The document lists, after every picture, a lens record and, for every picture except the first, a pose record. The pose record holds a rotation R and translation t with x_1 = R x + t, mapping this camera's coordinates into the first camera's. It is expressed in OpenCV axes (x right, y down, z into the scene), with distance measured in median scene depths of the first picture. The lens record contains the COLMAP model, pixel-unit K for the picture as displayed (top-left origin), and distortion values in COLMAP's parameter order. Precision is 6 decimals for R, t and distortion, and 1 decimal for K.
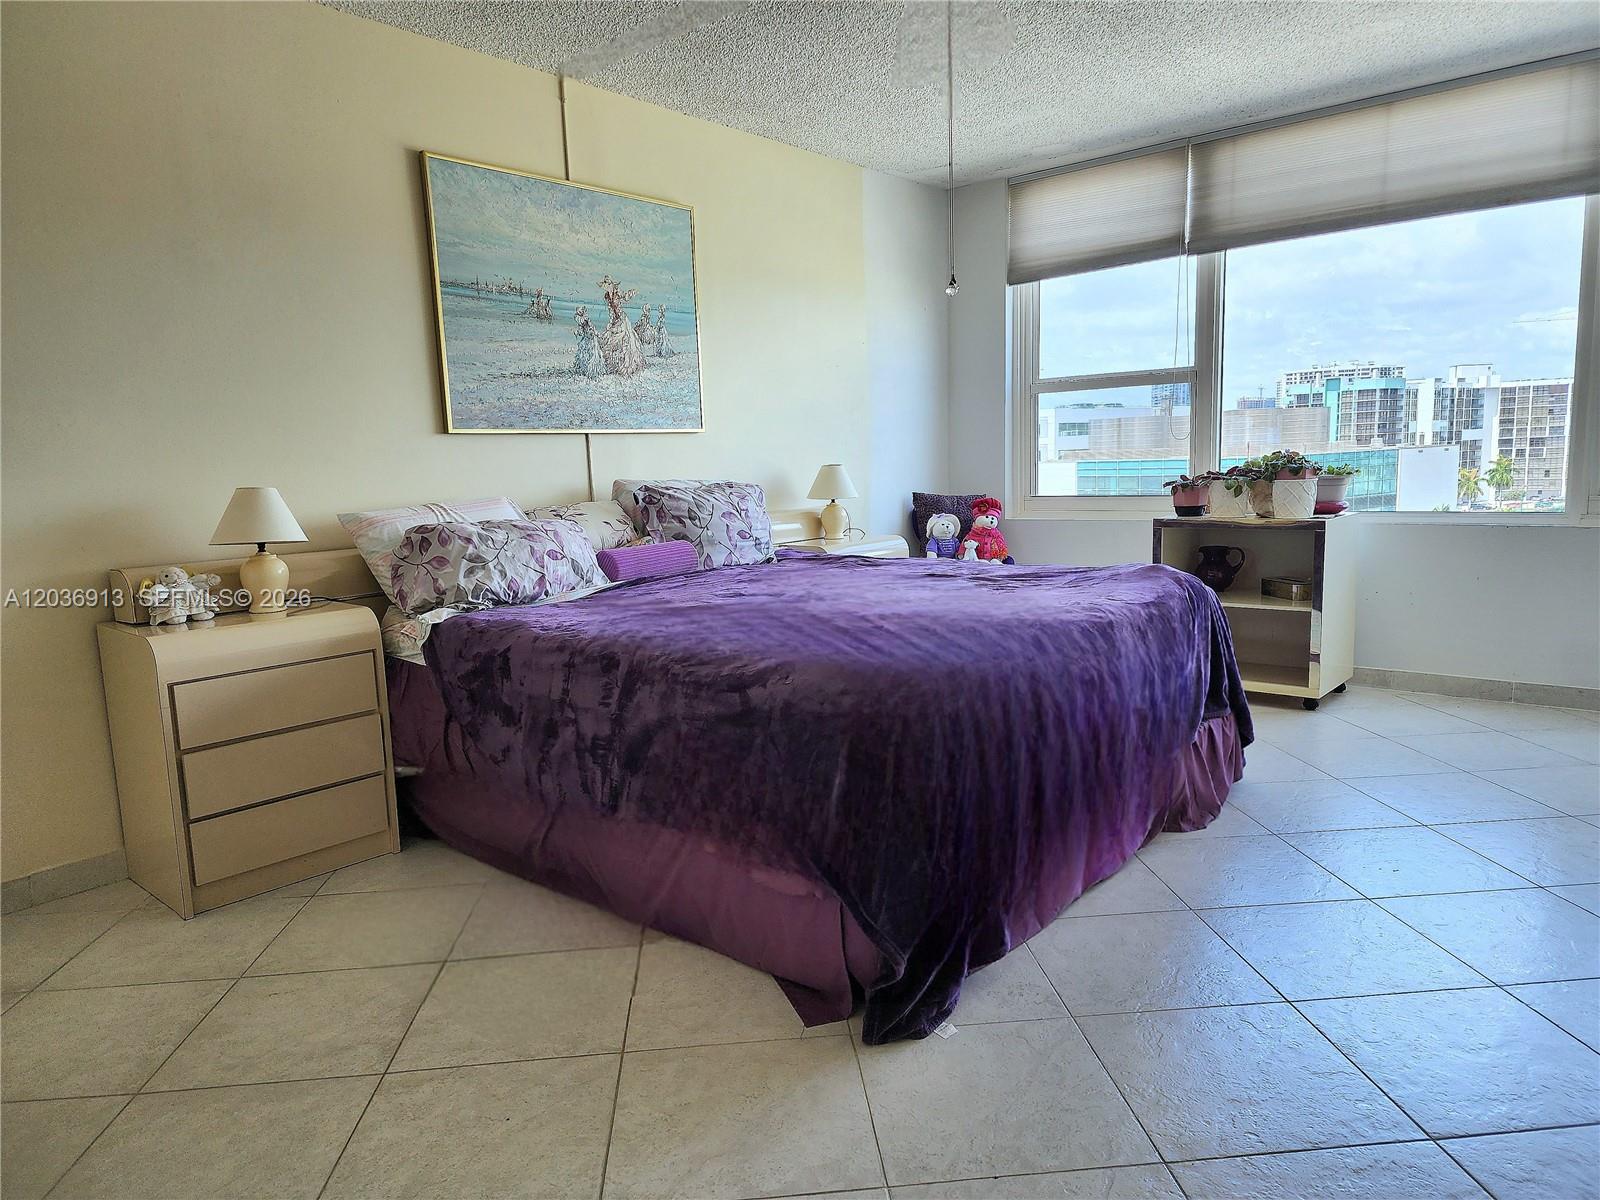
lens RADIAL K [[1058.9, 0, 800.7], [0, 1058.9, 608.6], [0, 0, 1]] dist [-0.001134, -0.001605]
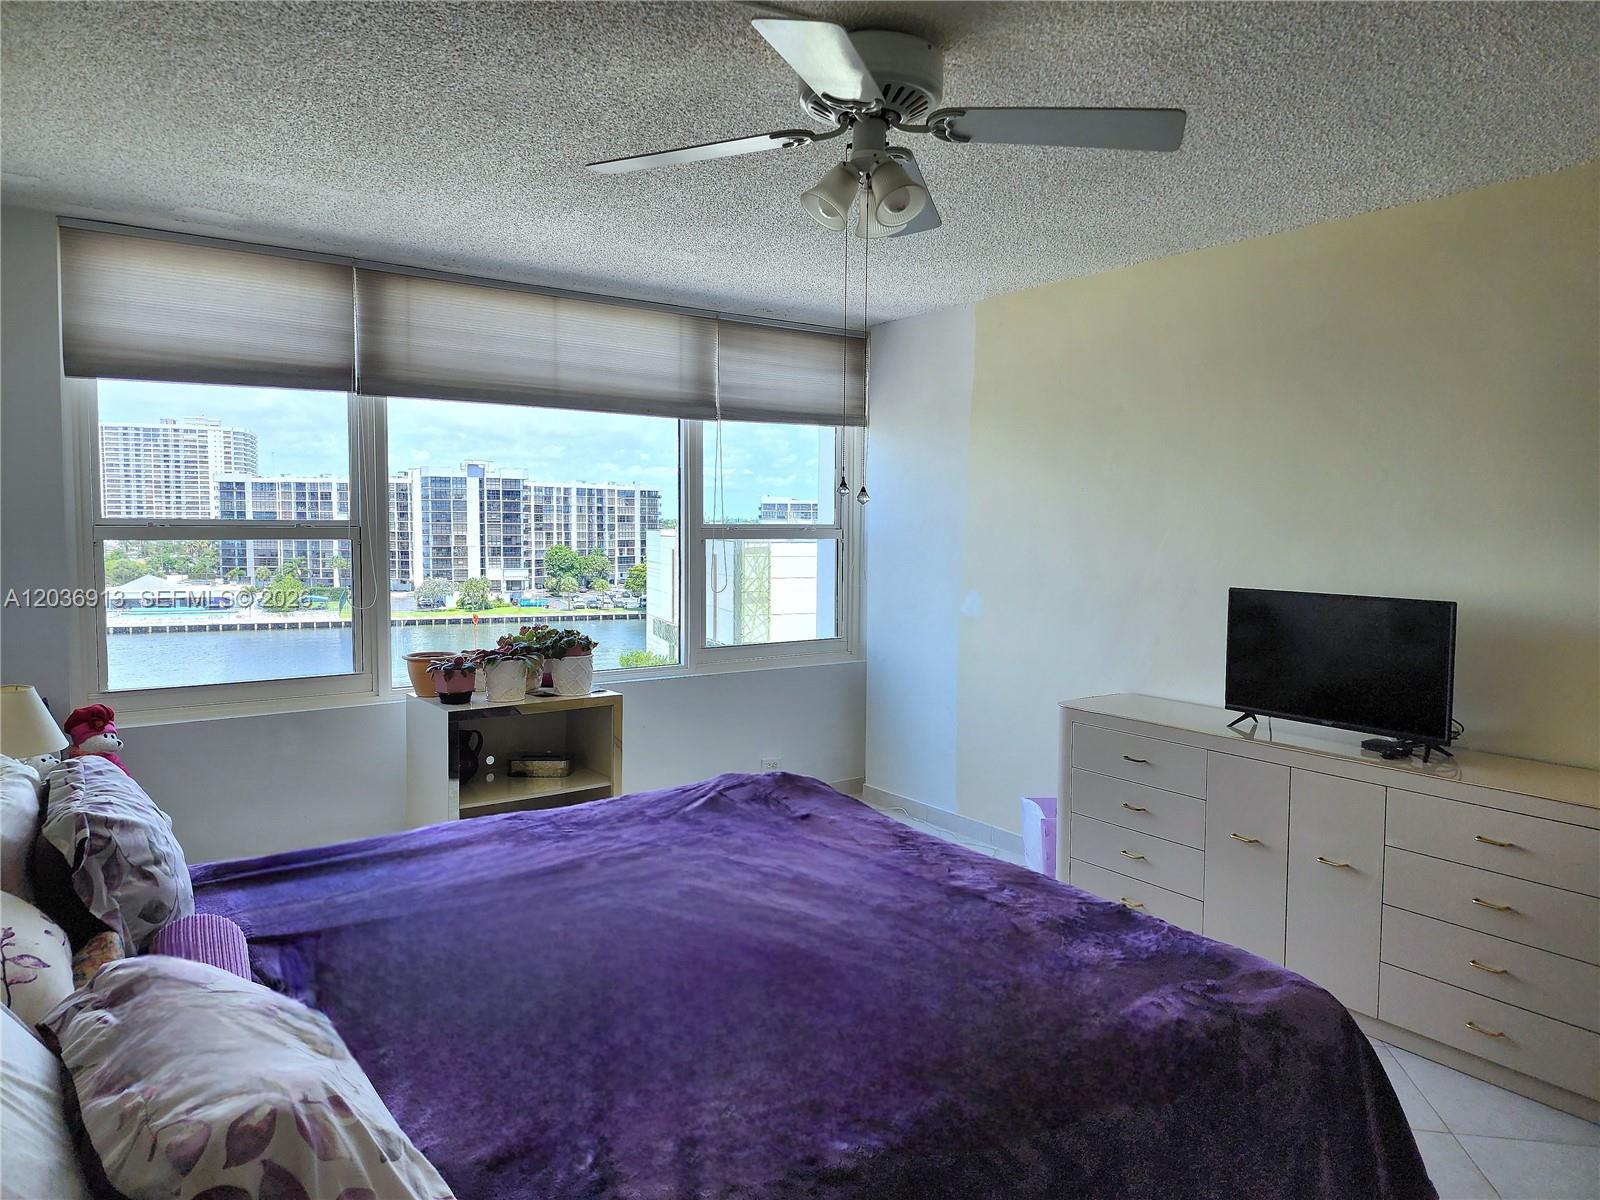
lens RADIAL K [[1058.9, 0, 799.7], [0, 1058.9, 592.5], [0, 0, 1]] dist [-0.001134, -0.001605]
pose [[0.231252, -0.024328, 0.972590, -0.379839], [0.123957, 0.992277, -0.004652, -0.129974], [-0.964965, 0.121636, 0.232482, 0.487034]]
